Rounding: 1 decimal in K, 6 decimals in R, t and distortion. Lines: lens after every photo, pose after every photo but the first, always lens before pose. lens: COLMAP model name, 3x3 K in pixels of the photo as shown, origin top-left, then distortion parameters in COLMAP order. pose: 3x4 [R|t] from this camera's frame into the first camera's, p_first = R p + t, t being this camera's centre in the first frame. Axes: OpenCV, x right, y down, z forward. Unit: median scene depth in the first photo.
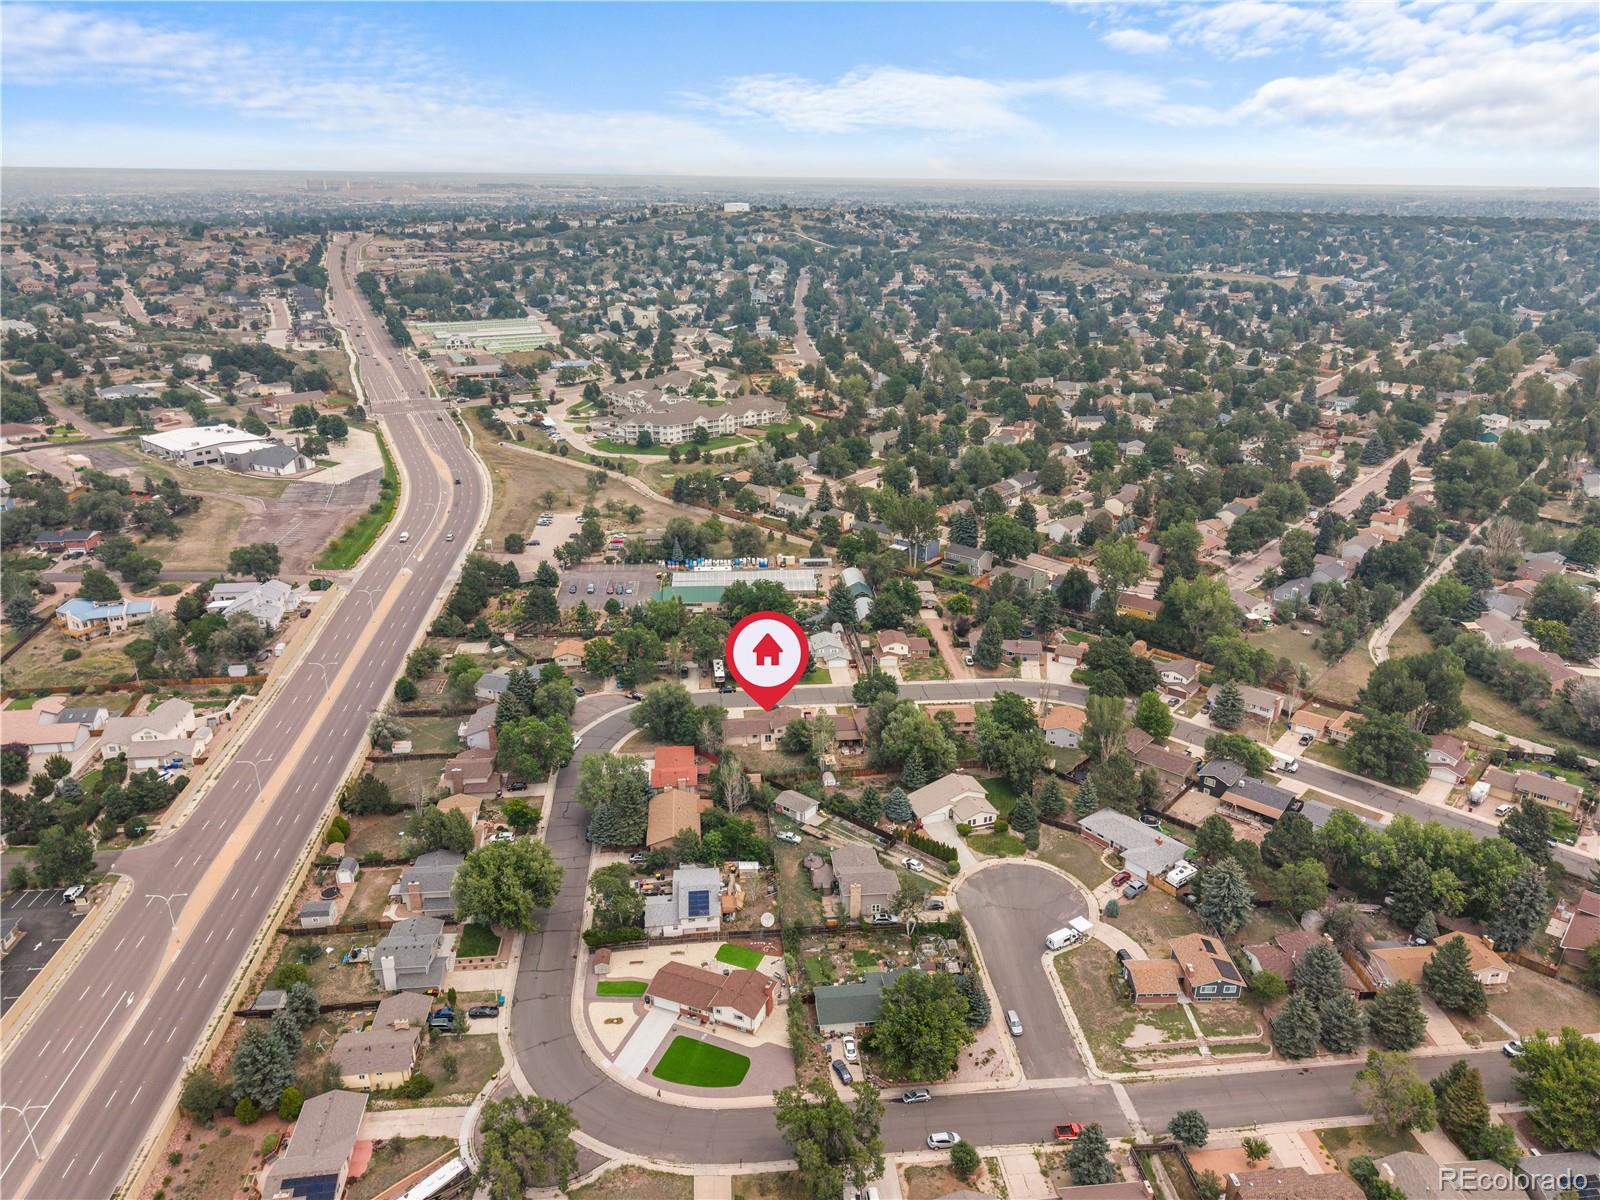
lens RADIAL K [[1117.3, 0, 799.6], [0, 1117.3, 589.0], [0, 0, 1]] dist [0.064705, -0.097897]
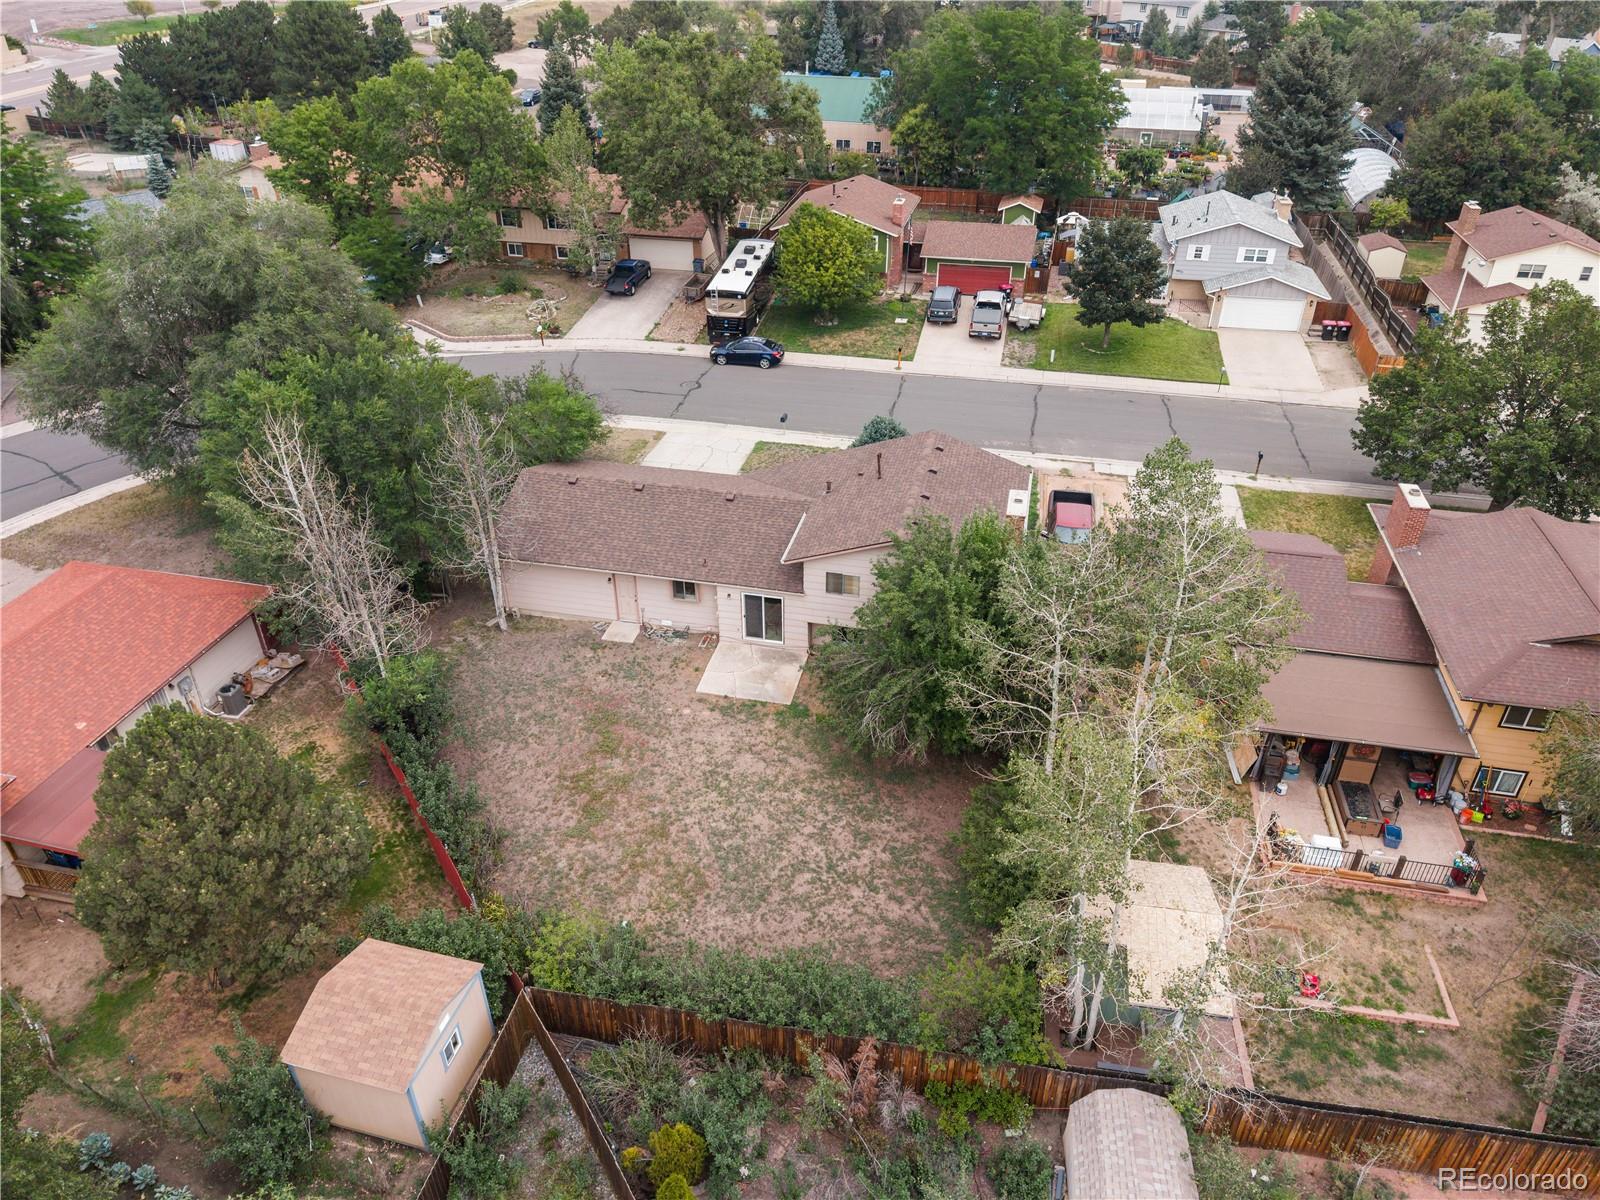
lens RADIAL K [[1100.4, 0, 796.4], [0, 1100.4, 600.5], [0, 0, 1]] dist [0.028683, -0.036147]
pose [[0.949013, 0.169070, -0.266062, 0.012651], [-0.111276, 0.969344, 0.219065, 0.081413], [0.294943, -0.178289, 0.938734, 0.713718]]
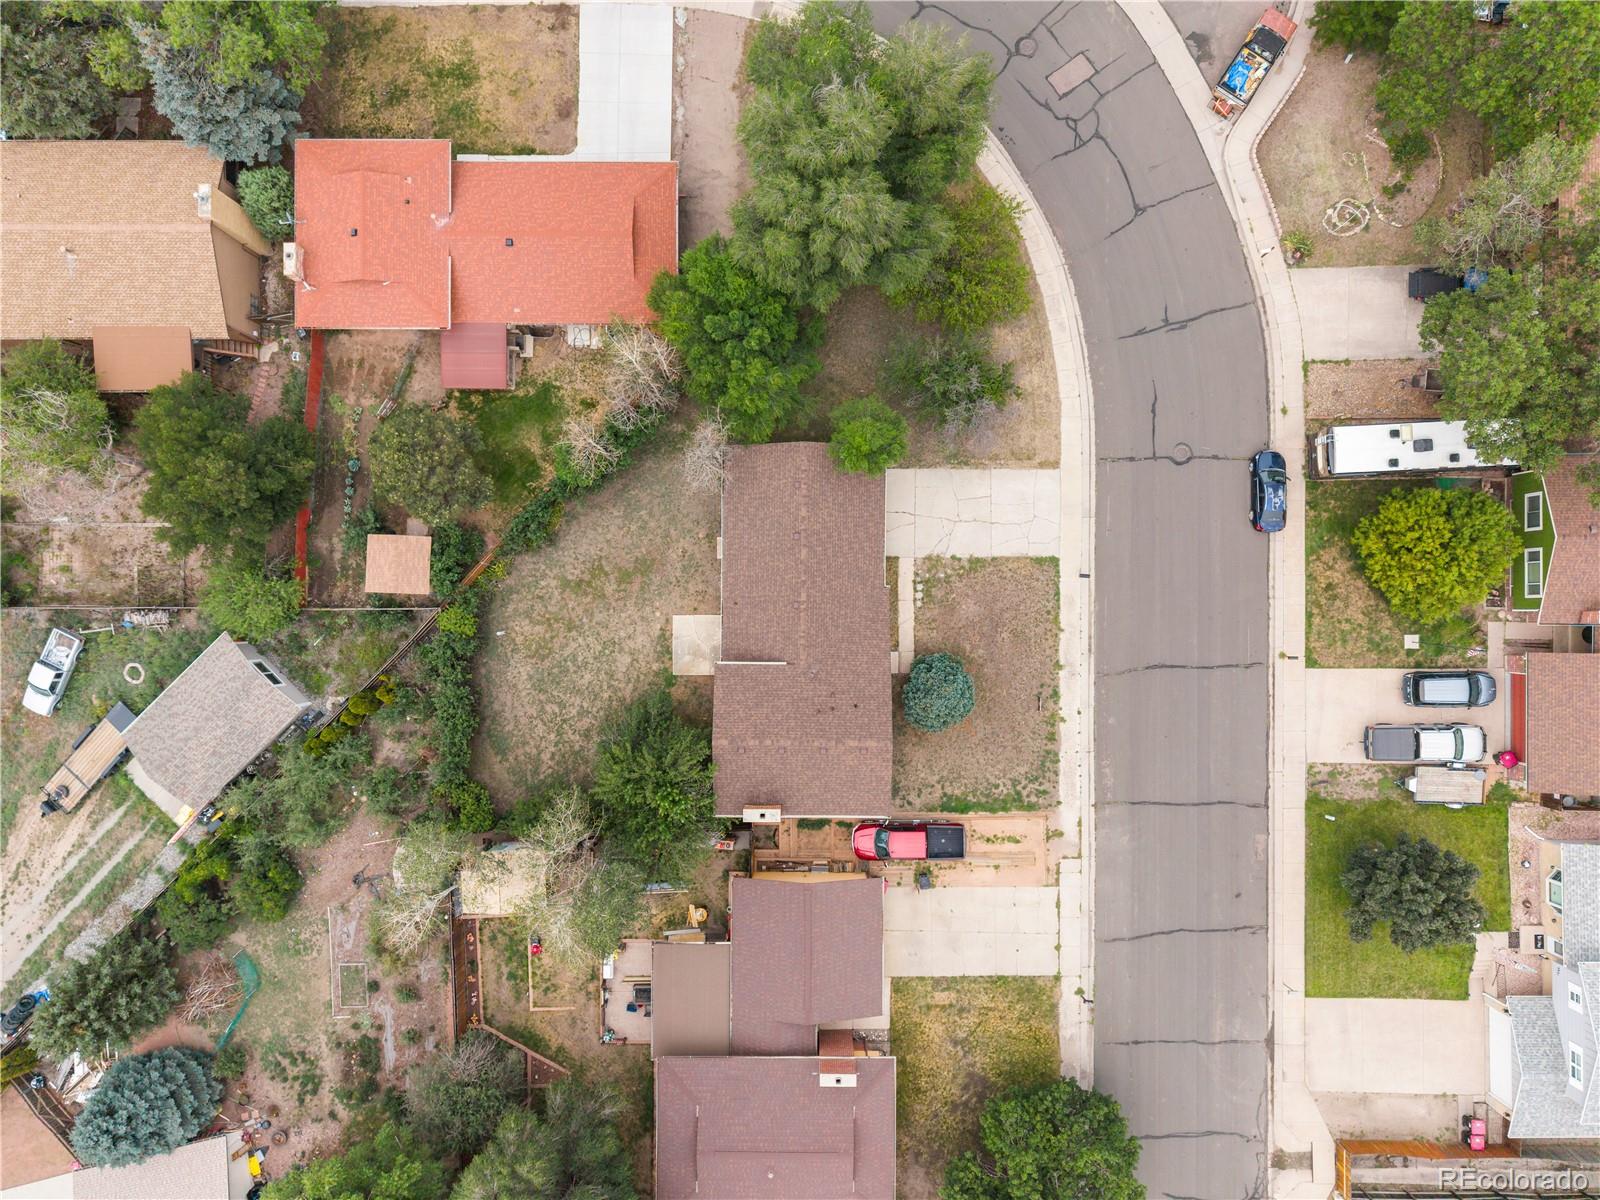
lens RADIAL K [[1117.3, 0, 799.6], [0, 1117.3, 589.0], [0, 0, 1]] dist [0.064705, -0.097897]
pose [[-0.100403, 0.994926, -0.006488, -0.033336], [-0.333446, -0.027505, 0.942368, -0.074933], [0.937408, 0.096780, 0.334516, 0.775009]]
